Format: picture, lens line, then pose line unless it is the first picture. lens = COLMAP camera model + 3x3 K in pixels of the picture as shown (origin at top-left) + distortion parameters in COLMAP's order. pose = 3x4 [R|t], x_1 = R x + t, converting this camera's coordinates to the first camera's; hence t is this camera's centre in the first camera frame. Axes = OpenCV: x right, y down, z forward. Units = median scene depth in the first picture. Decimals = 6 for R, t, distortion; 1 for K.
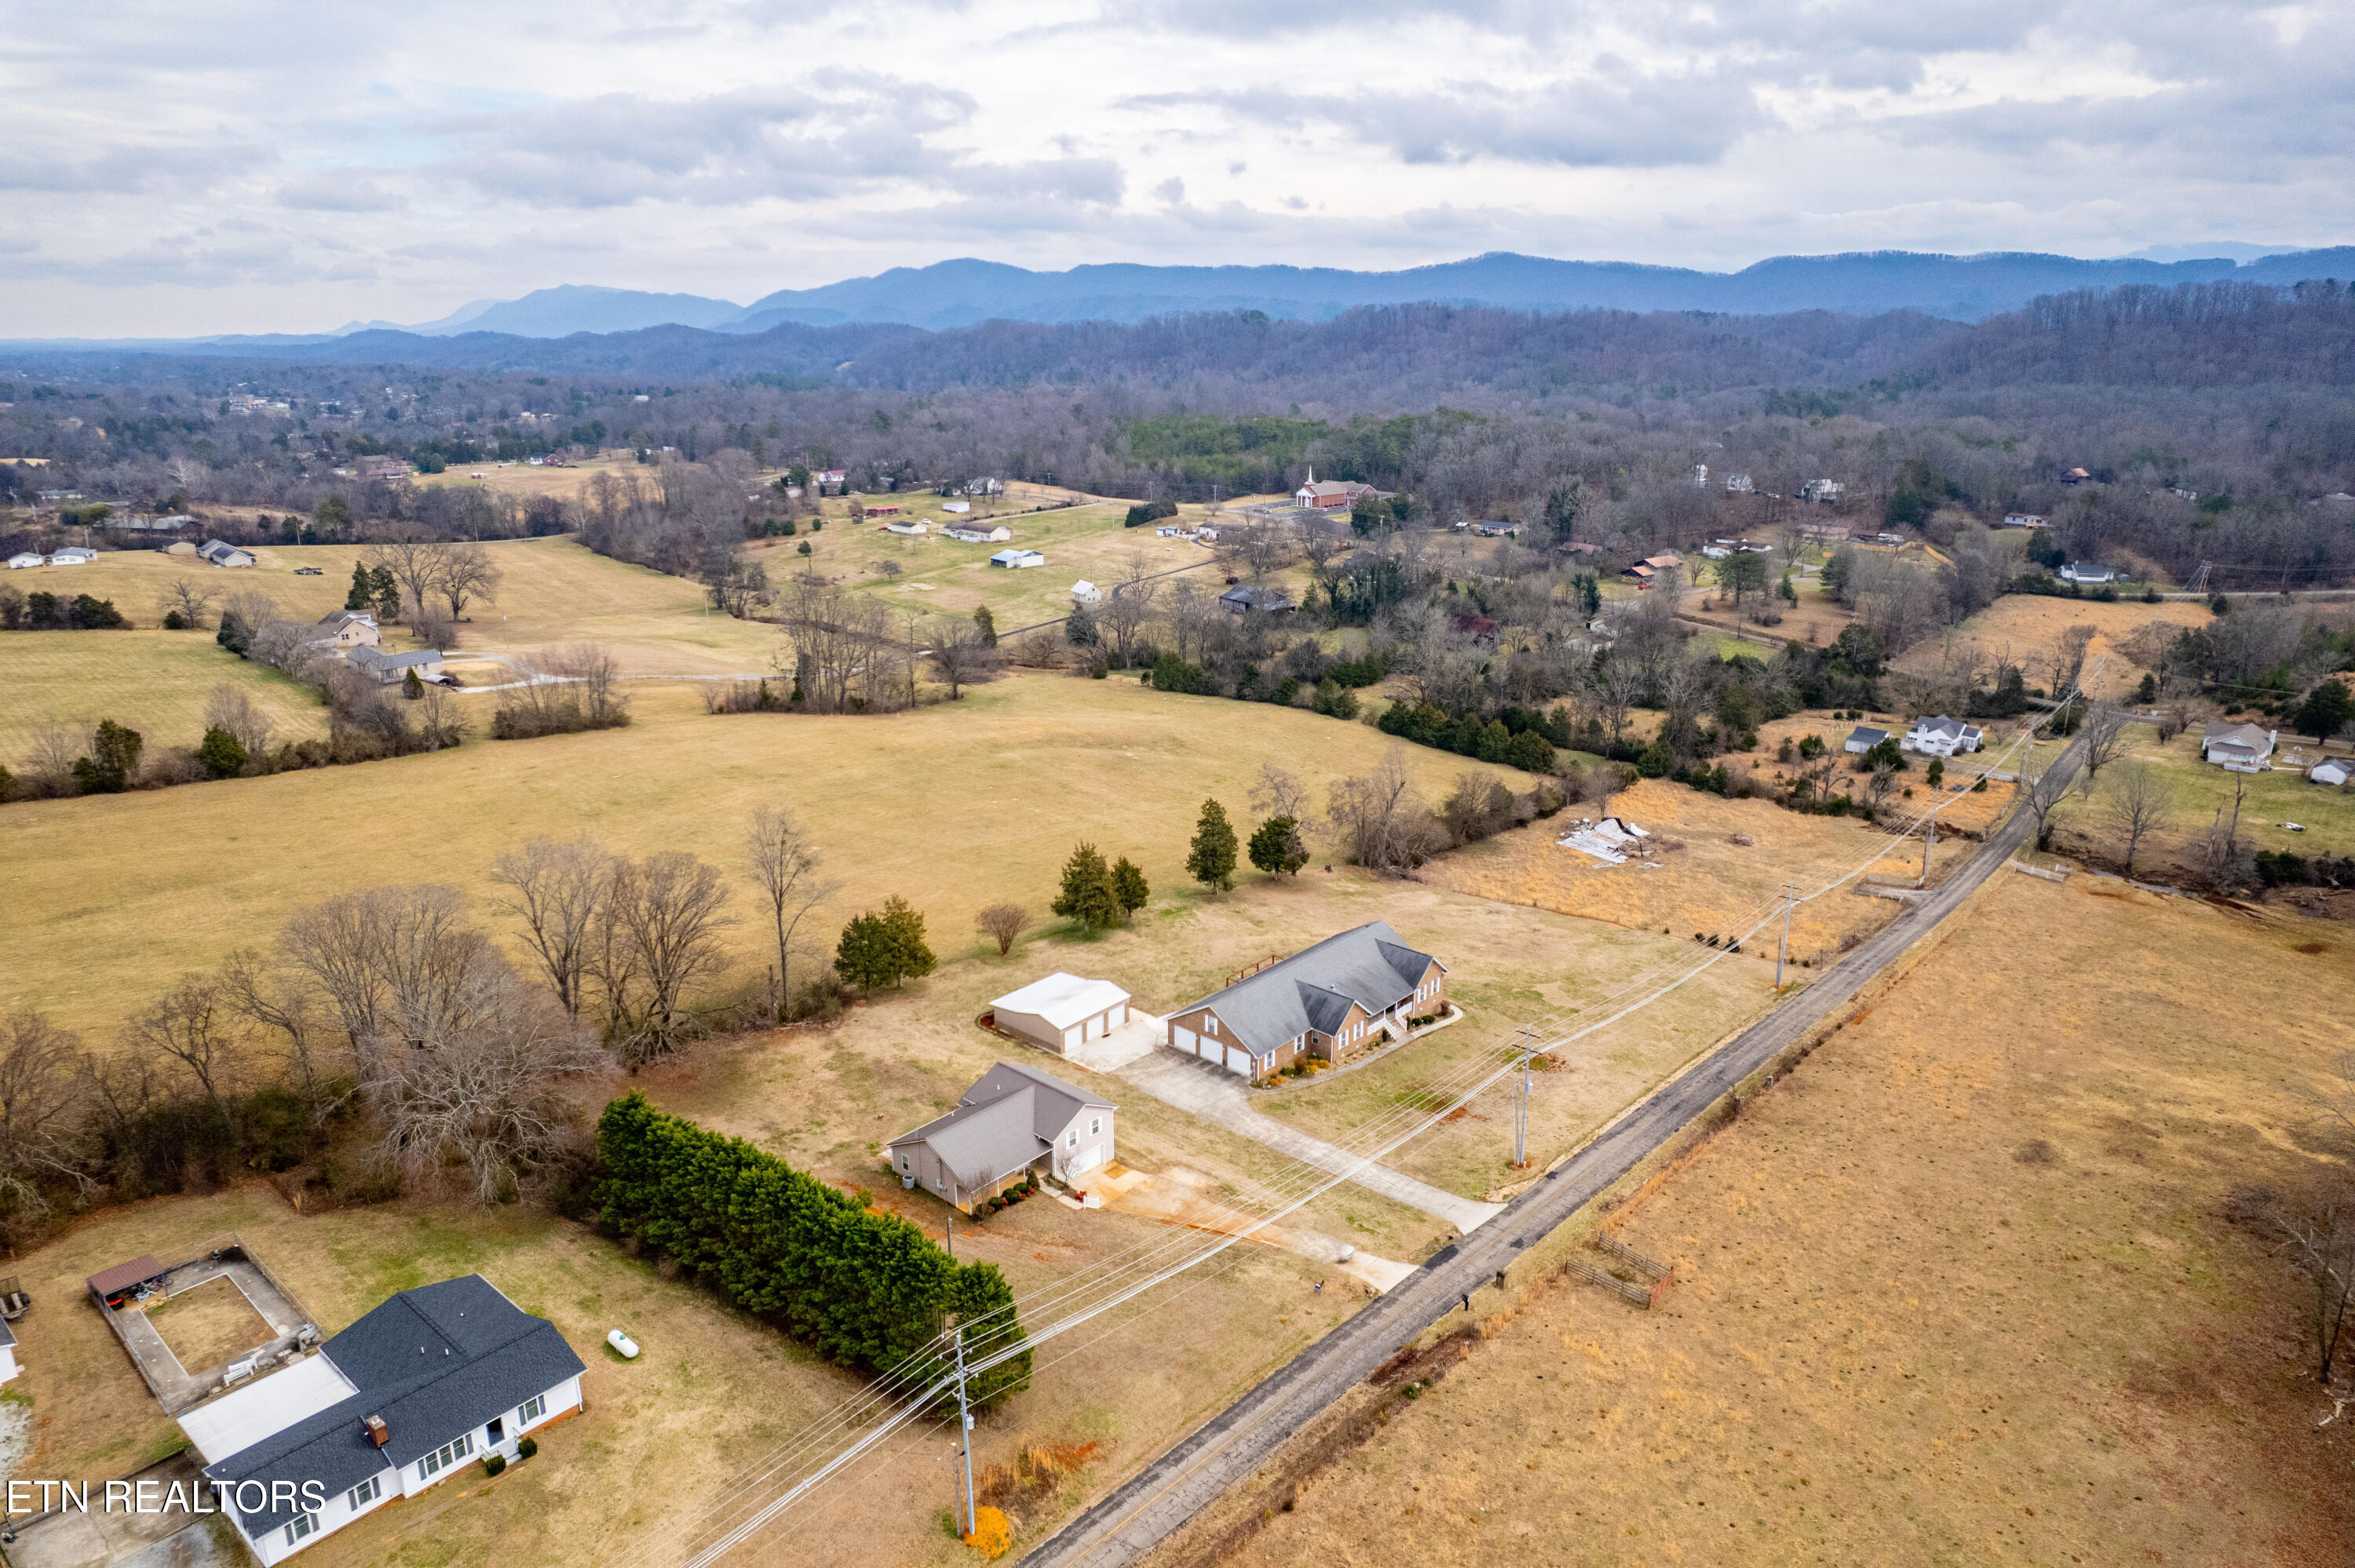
lens RADIAL K [[1509.0, 0, 1170.7], [0, 1509.0, 802.2], [0, 0, 1]] dist [-0.070579, 0.059613]
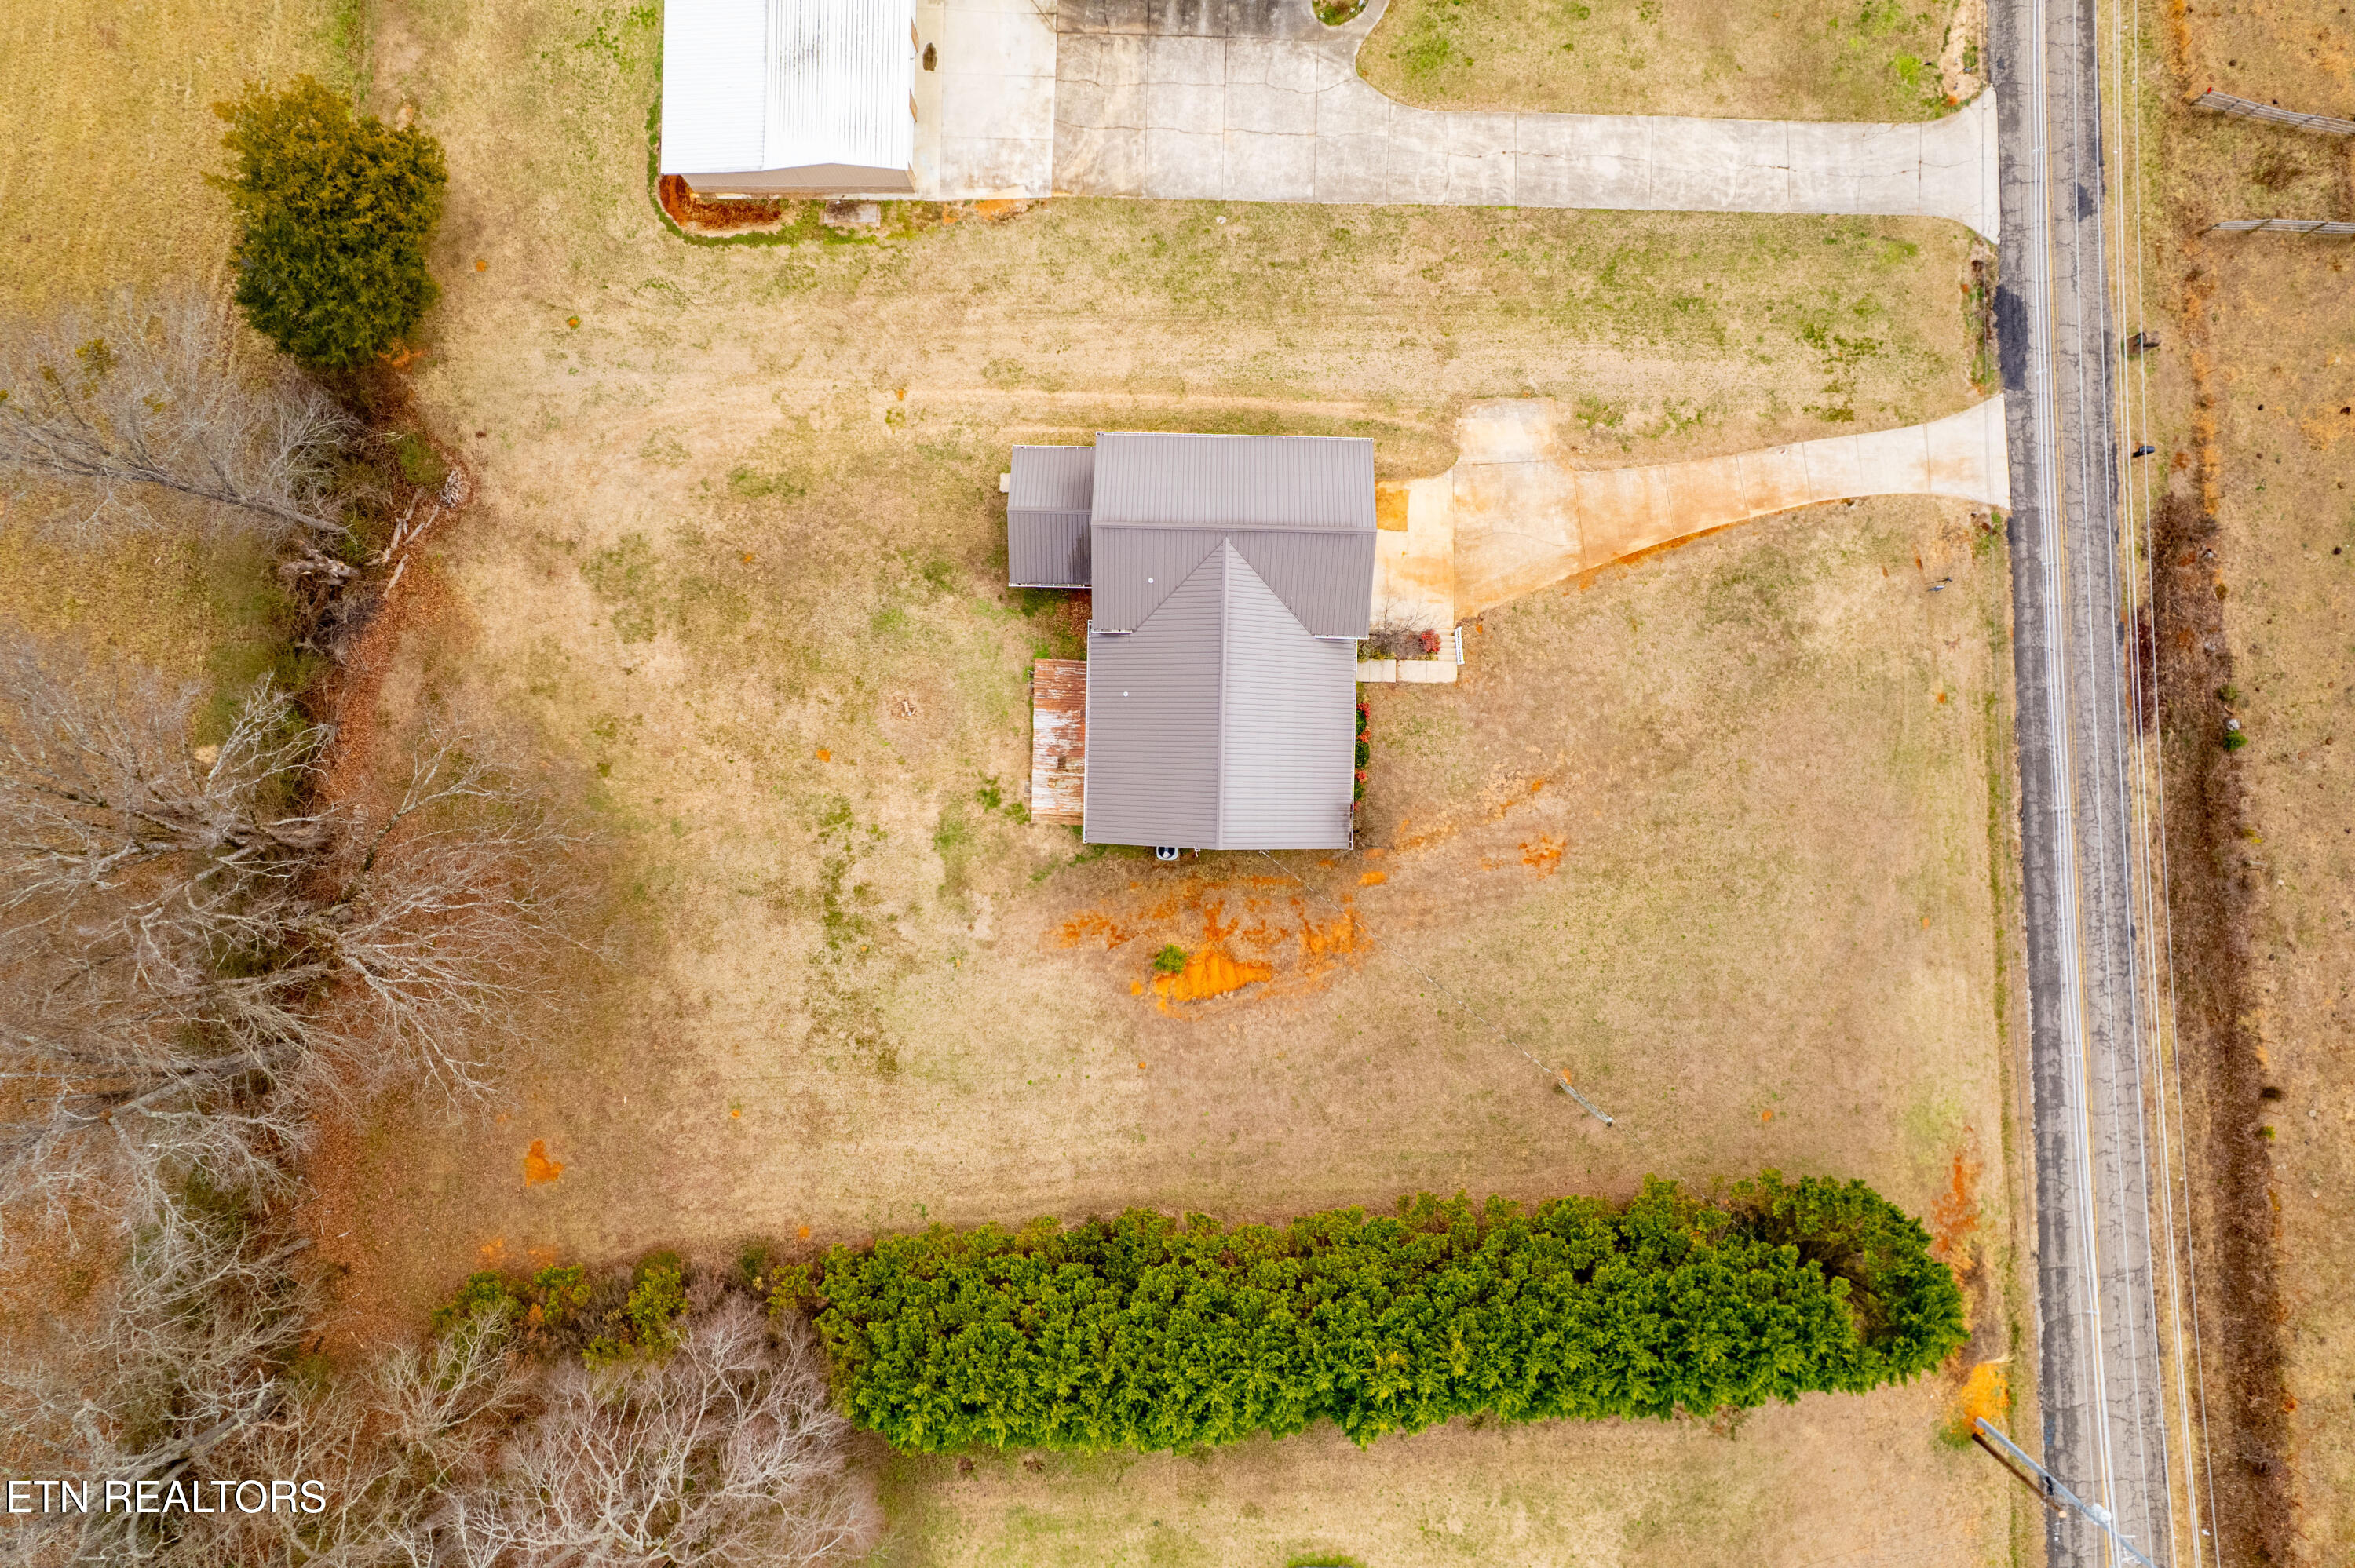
lens RADIAL K [[1509.0, 0, 1180.3], [0, 1509.0, 807.6], [0, 0, 1]] dist [-0.070579, 0.059613]
pose [[0.759636, -0.650153, -0.015914, -0.078498], [0.204026, 0.215005, 0.955064, -0.122804], [-0.617516, -0.728748, 0.295973, 0.436859]]
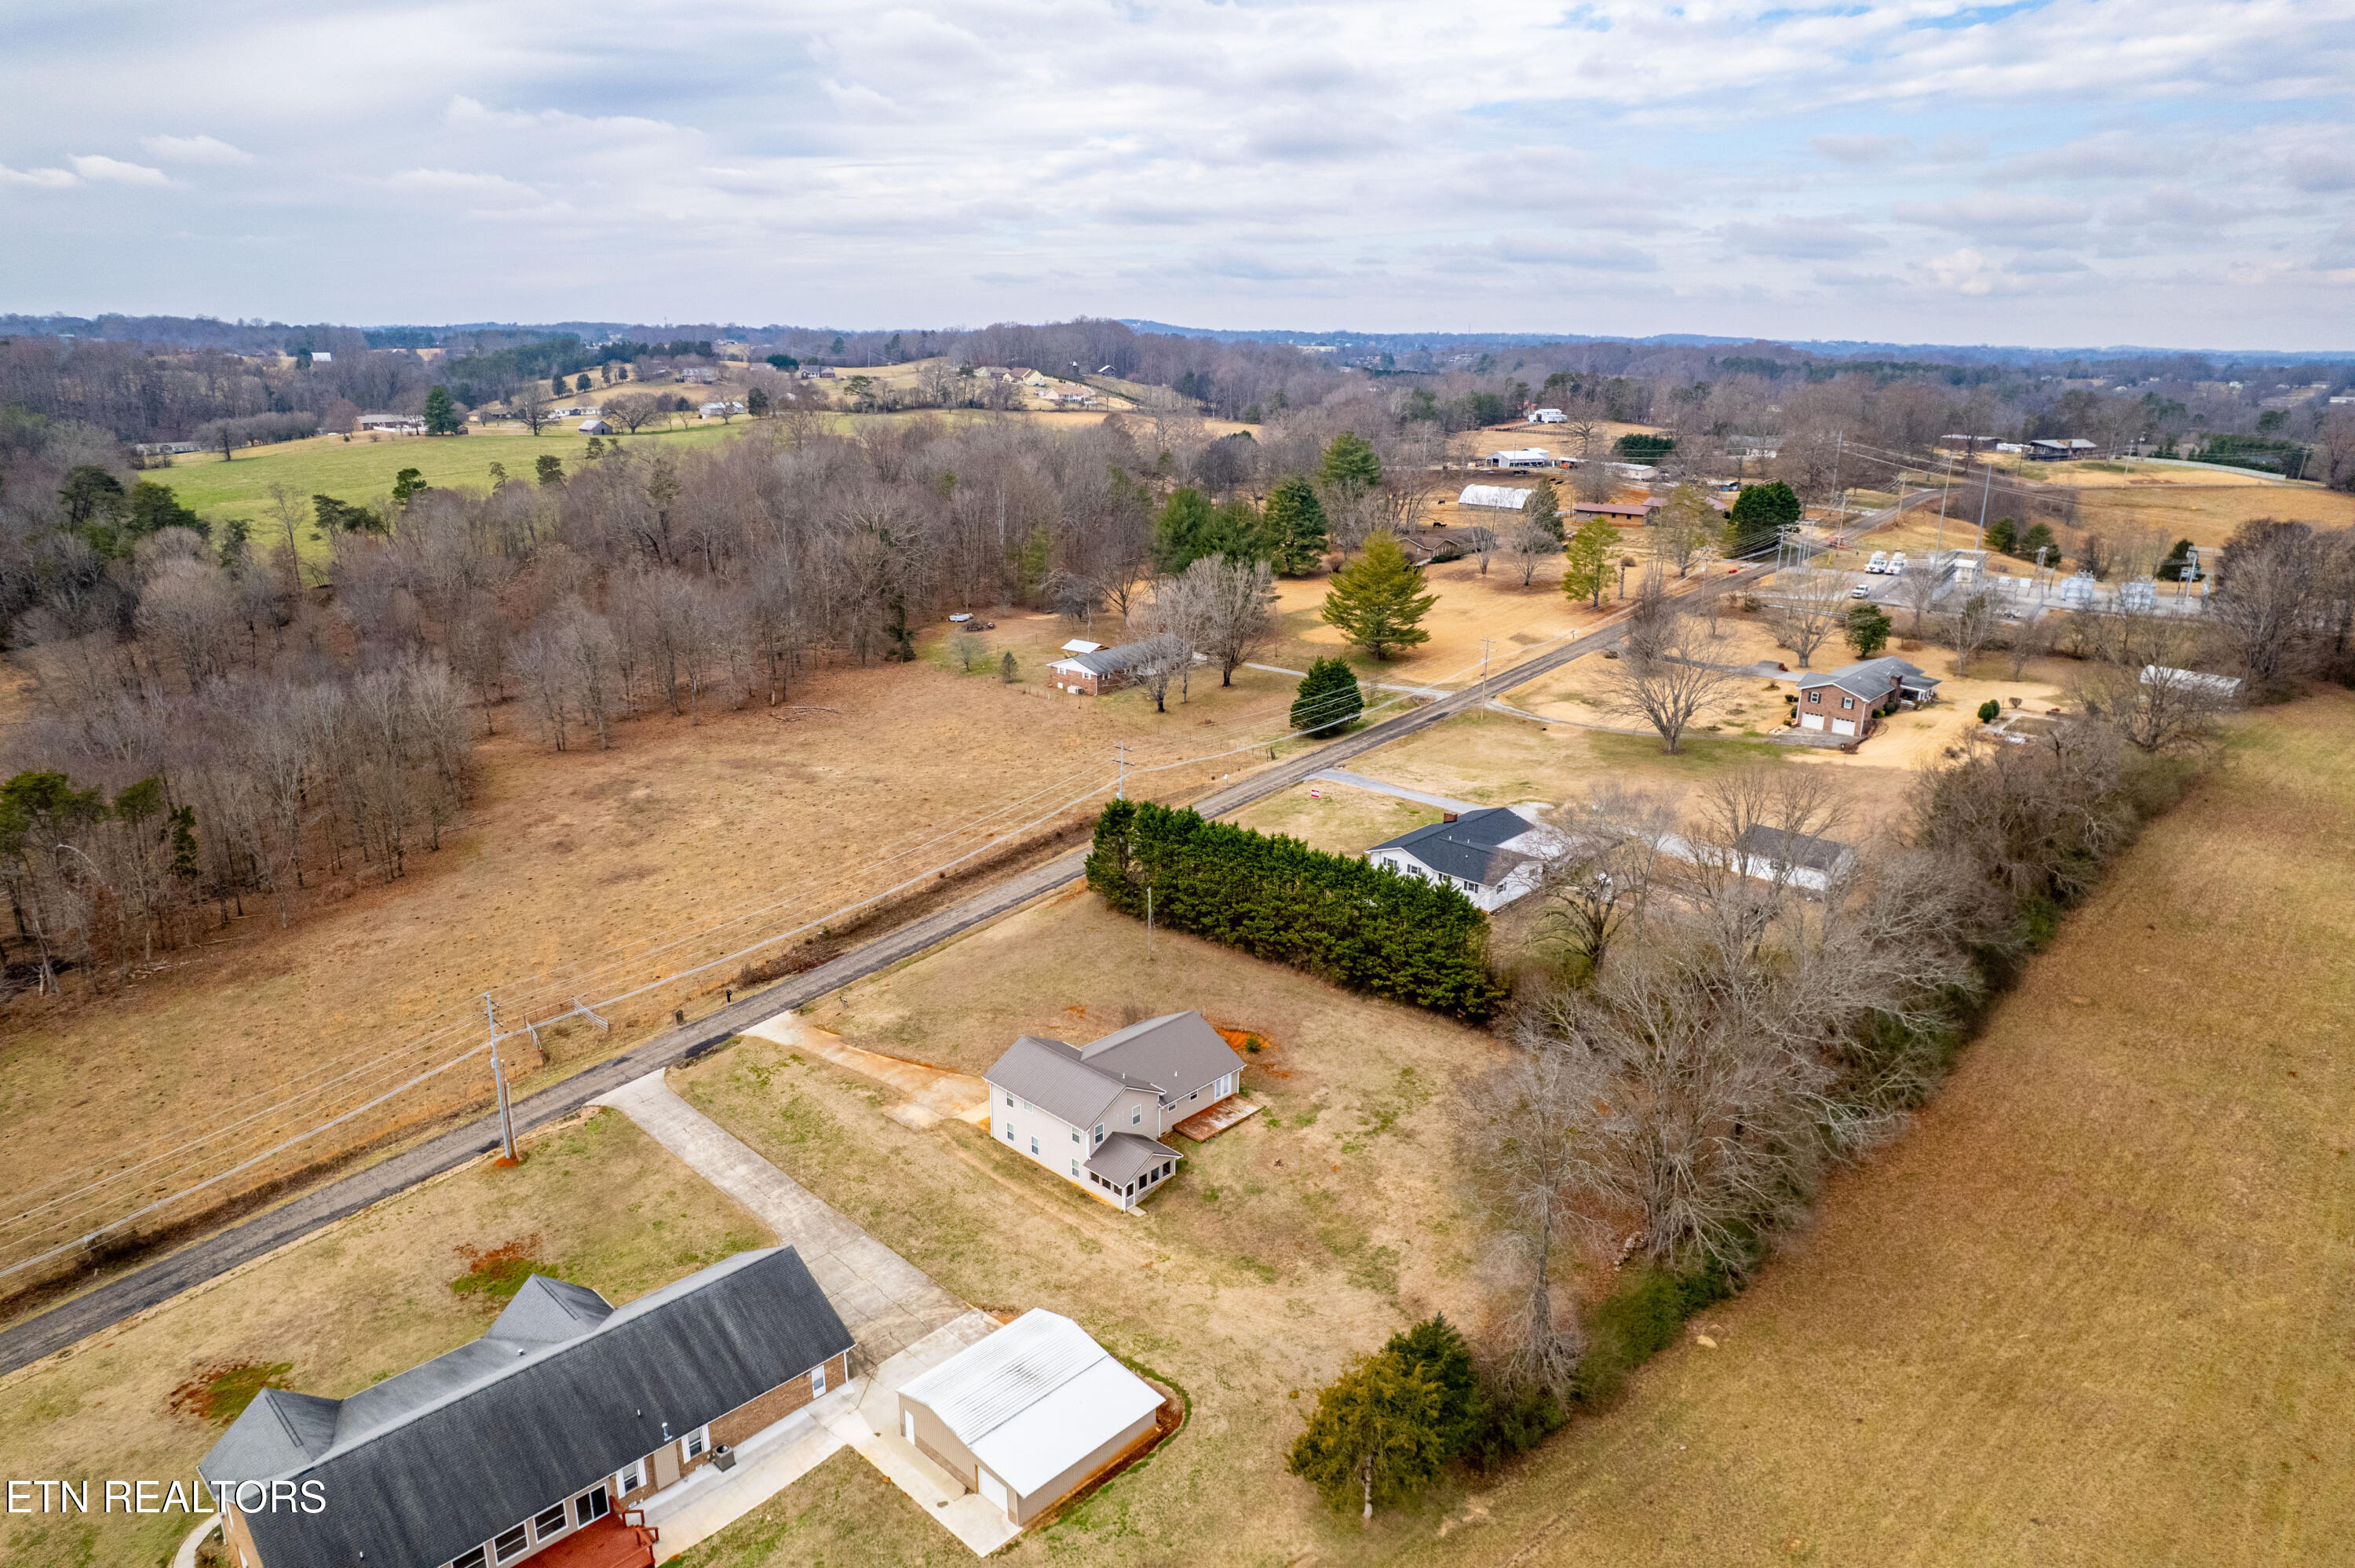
lens RADIAL K [[1509.0, 0, 1179.1], [0, 1509.0, 783.1], [0, 0, 1]] dist [-0.070579, 0.059613]
pose [[-0.999389, -0.017104, 0.030487, -0.090482], [0.003279, 0.822418, 0.568874, -0.223979], [-0.034803, 0.568626, -0.821860, 0.857225]]
